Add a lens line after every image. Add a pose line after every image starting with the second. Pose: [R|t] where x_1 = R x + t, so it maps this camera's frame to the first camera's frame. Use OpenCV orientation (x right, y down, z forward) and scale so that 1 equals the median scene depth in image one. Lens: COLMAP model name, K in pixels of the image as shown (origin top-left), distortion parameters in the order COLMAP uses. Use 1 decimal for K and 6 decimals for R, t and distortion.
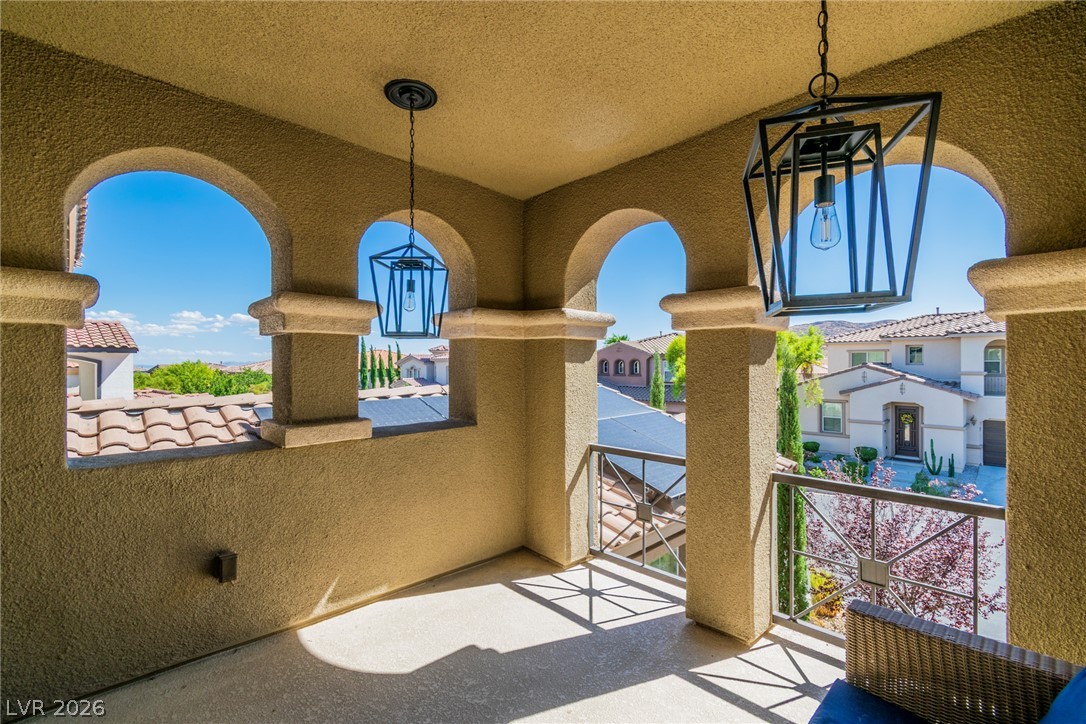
lens RADIAL K [[479.0, 0, 545.1], [0, 479.0, 366.2], [0, 0, 1]] dist [0.004462, -0.000486]
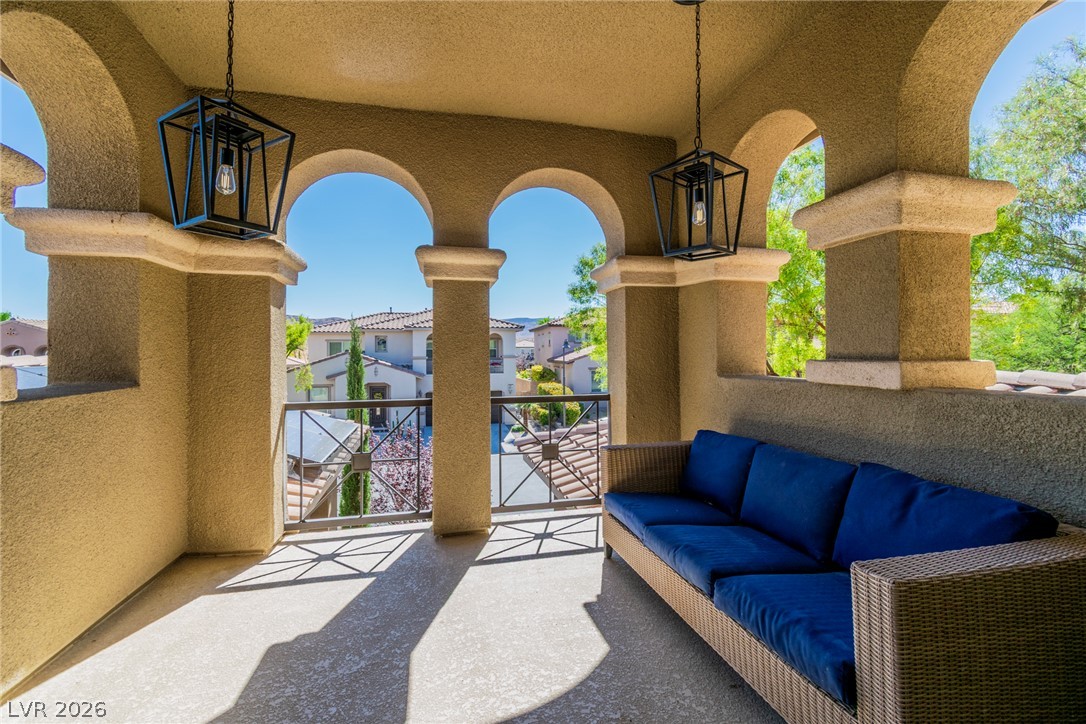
lens RADIAL K [[479.0, 0, 543.5], [0, 479.0, 353.3], [0, 0, 1]] dist [0.004462, -0.000486]
pose [[0.514198, -0.000373, 0.857671, -0.430012], [0.011367, 0.999915, -0.006380, 0.086627], [-0.857596, 0.013030, 0.514159, 0.158785]]
